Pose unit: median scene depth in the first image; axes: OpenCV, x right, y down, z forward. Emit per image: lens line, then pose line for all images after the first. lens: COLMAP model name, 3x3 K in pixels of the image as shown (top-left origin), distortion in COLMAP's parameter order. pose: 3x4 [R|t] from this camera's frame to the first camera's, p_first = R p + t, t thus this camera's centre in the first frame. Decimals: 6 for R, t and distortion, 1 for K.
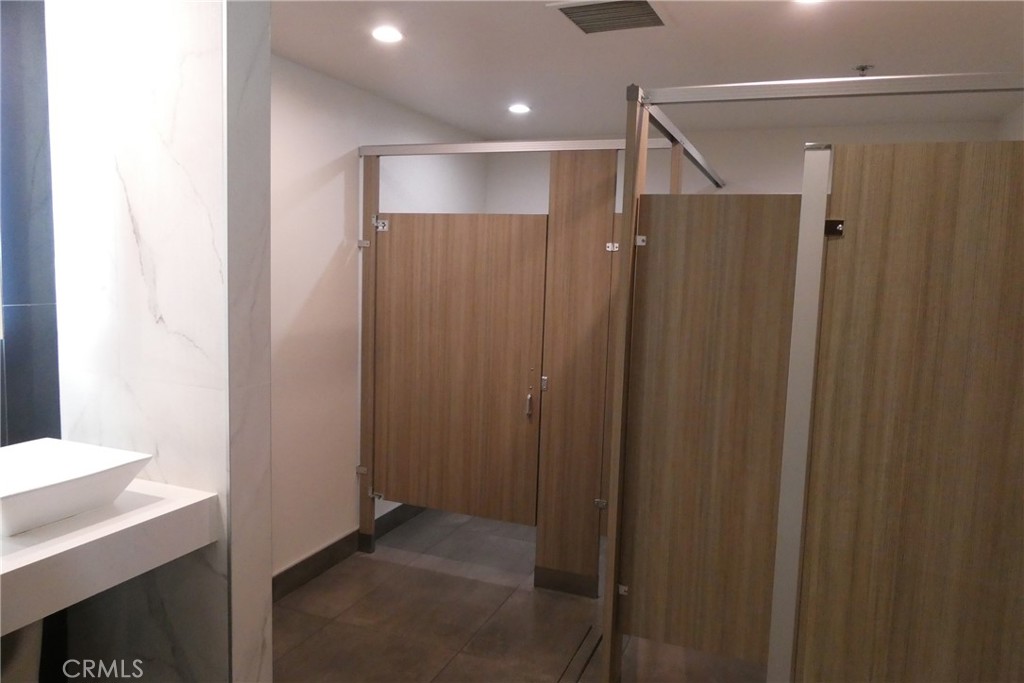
lens RADIAL K [[741.5, 0, 504.3], [0, 741.5, 343.4], [0, 0, 1]] dist [0.026474, -0.005732]
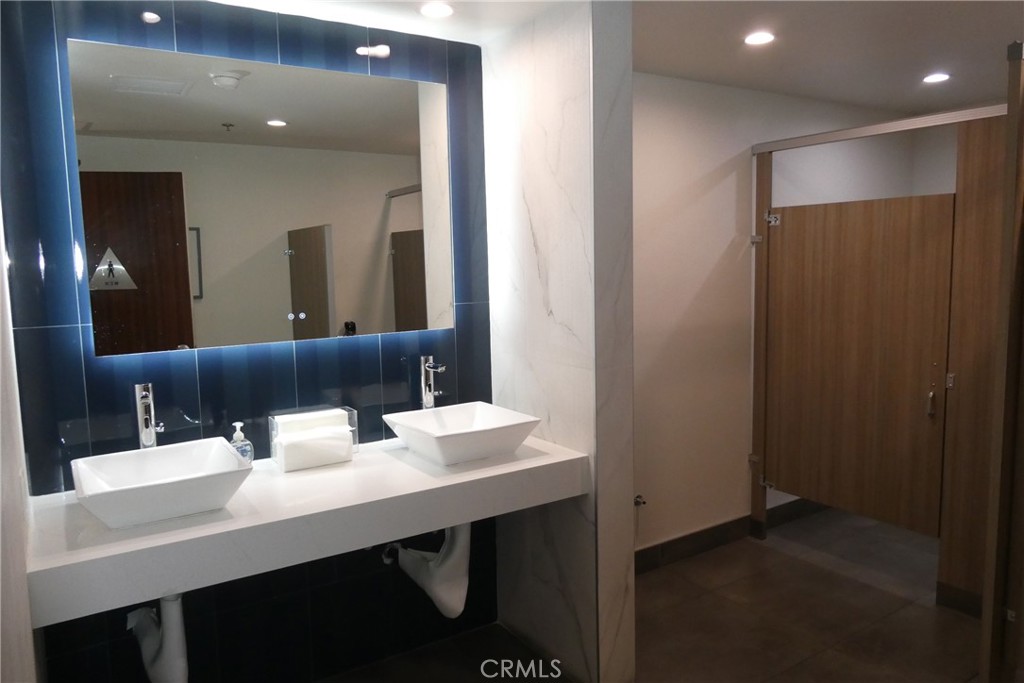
lens RADIAL K [[741.5, 0, 518.1], [0, 741.5, 343.2], [0, 0, 1]] dist [0.026474, -0.005732]
pose [[0.830533, 0.013568, -0.556804, 0.122692], [-0.011116, 0.999908, 0.007785, 0.006623], [0.556858, -0.000276, 0.830608, -0.047145]]
